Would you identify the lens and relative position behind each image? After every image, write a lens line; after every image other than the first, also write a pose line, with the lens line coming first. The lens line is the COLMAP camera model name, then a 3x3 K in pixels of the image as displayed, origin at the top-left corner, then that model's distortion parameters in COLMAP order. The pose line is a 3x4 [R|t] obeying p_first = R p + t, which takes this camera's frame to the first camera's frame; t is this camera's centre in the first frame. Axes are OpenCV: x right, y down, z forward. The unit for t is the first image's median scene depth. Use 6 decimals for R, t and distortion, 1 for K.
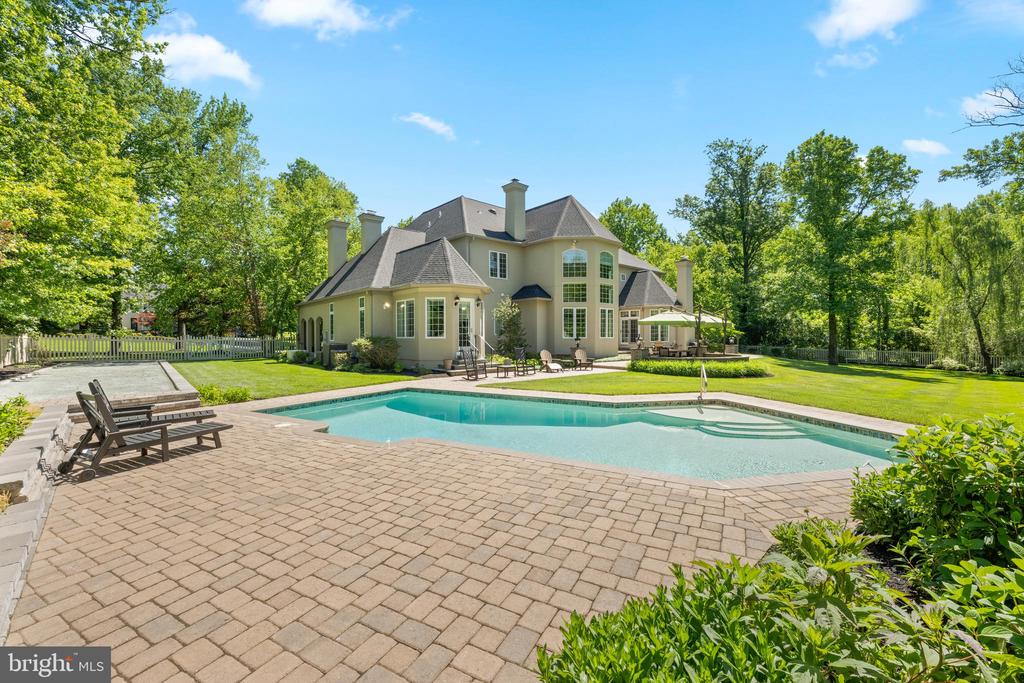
lens RADIAL K [[406.4, 0, 514.7], [0, 406.4, 343.6], [0, 0, 1]] dist [-0.000348, -0.000211]
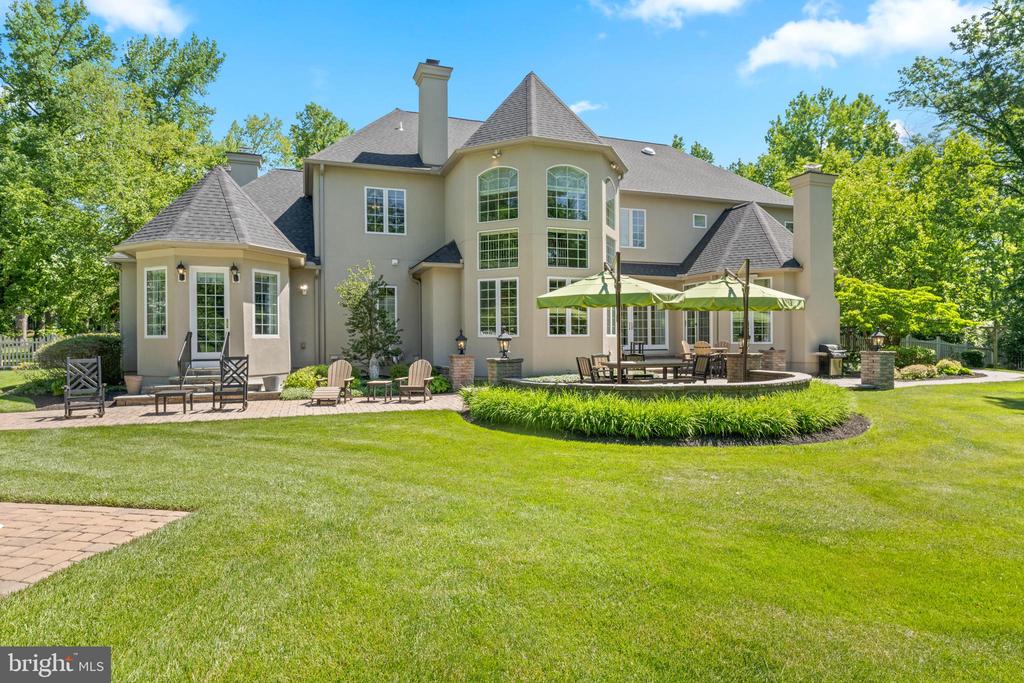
lens RADIAL K [[554.1, 0, 514.2], [0, 554.1, 339.0], [0, 0, 1]] dist [-0.001057, 0.000060]
pose [[0.930532, -0.002313, -0.366203, 0.428031], [-0.001026, 0.999960, -0.008926, -0.003676], [0.366209, 0.008681, 0.930492, 0.341868]]
